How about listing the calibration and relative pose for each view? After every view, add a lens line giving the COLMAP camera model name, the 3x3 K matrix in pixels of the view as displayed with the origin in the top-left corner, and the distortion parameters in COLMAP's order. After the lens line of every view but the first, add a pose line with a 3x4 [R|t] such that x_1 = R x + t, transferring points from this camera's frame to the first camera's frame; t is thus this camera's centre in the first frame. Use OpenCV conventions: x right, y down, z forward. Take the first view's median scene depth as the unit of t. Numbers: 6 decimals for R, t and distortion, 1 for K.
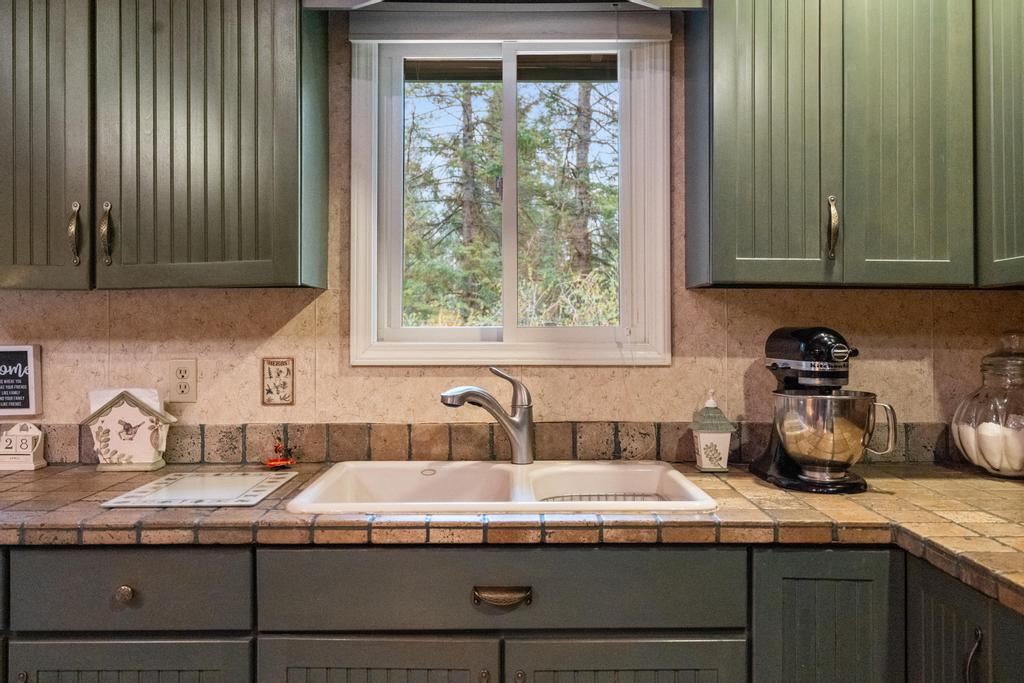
lens RADIAL K [[887.6, 0, 516.0], [0, 887.6, 334.3], [0, 0, 1]] dist [-0.005030, -0.000208]
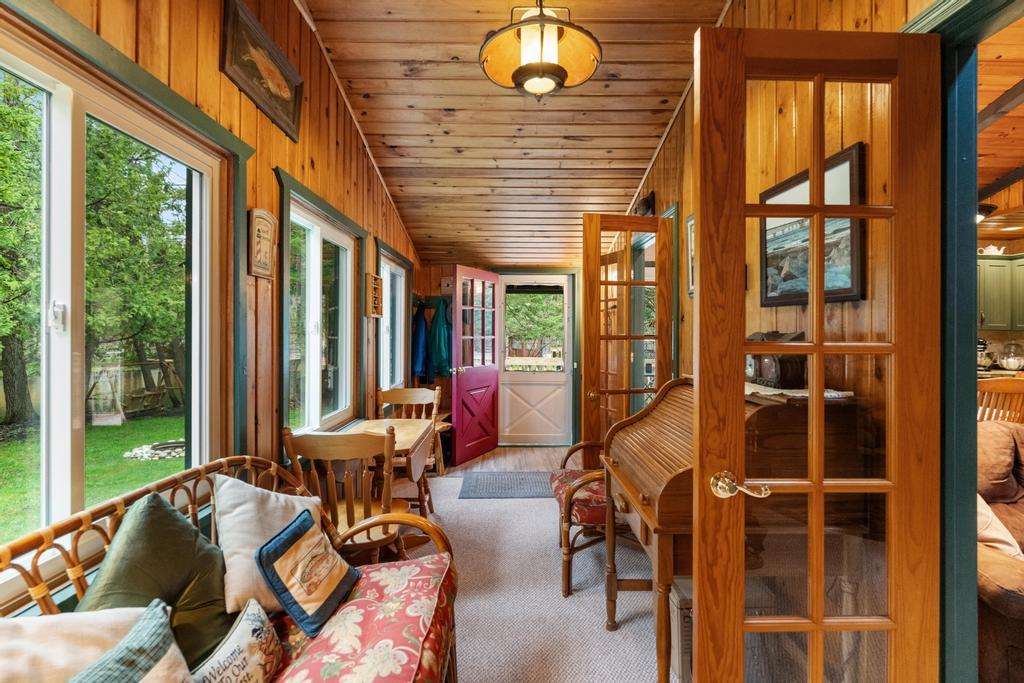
lens RADIAL K [[493.3, 0, 507.9], [0, 493.3, 333.6], [0, 0, 1]] dist [-0.012111, -0.000244]
pose [[0.999958, 0.002276, -0.008909, -2.240237], [-0.002334, 0.999977, -0.006446, -0.012786], [0.008895, 0.006467, 0.999940, -1.720557]]
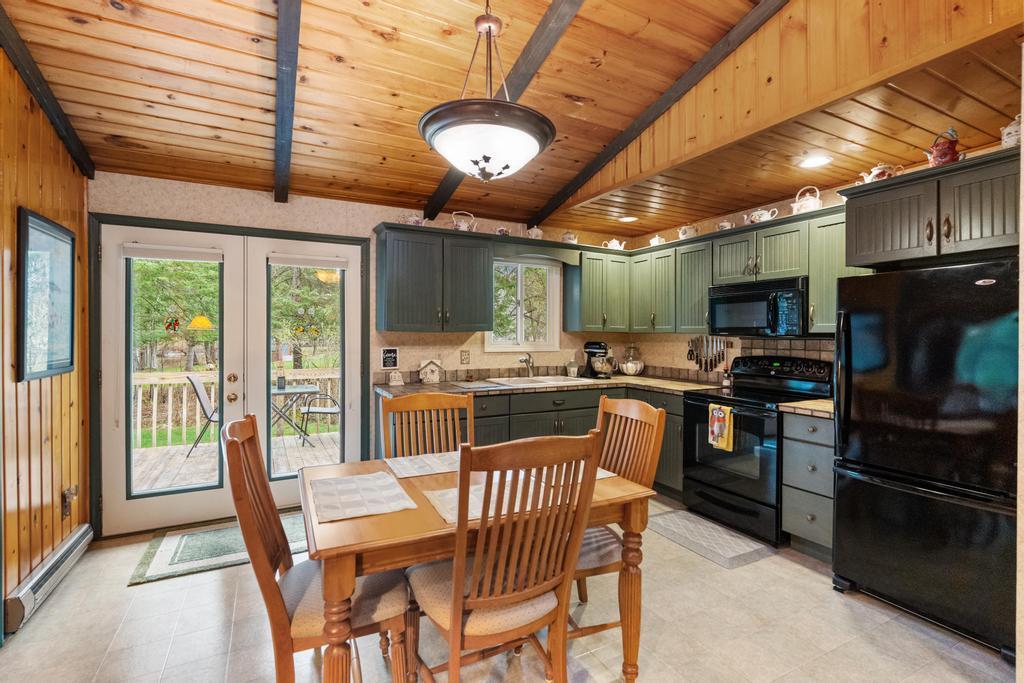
lens RADIAL K [[493.3, 0, 509.4], [0, 493.3, 338.7], [0, 0, 1]] dist [-0.012111, -0.000244]
pose [[0.883364, -0.000813, 0.468688, -1.198708], [-0.002750, 0.999972, 0.006918, -0.039786], [-0.468680, -0.007400, 0.883337, -0.936151]]
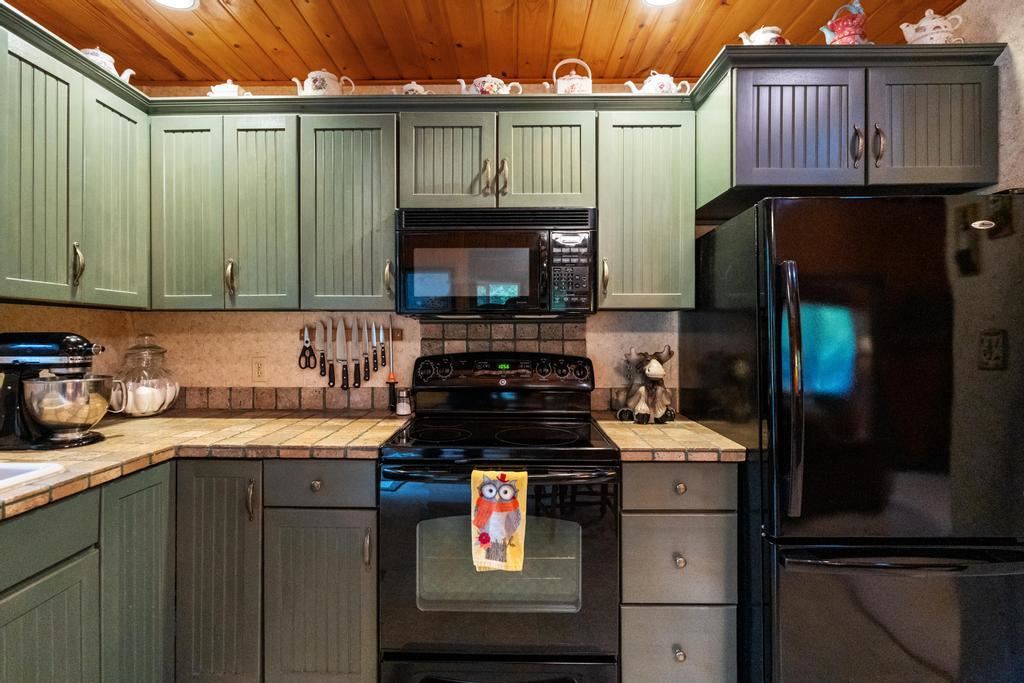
lens RADIAL K [[493.3, 0, 511.5], [0, 493.3, 334.6], [0, 0, 1]] dist [-0.012111, -0.000244]
pose [[0.003935, -0.006537, 0.999971, -0.444872], [0.006008, 0.999961, 0.006513, -0.005328], [-0.999974, 0.005982, 0.003974, 0.277661]]
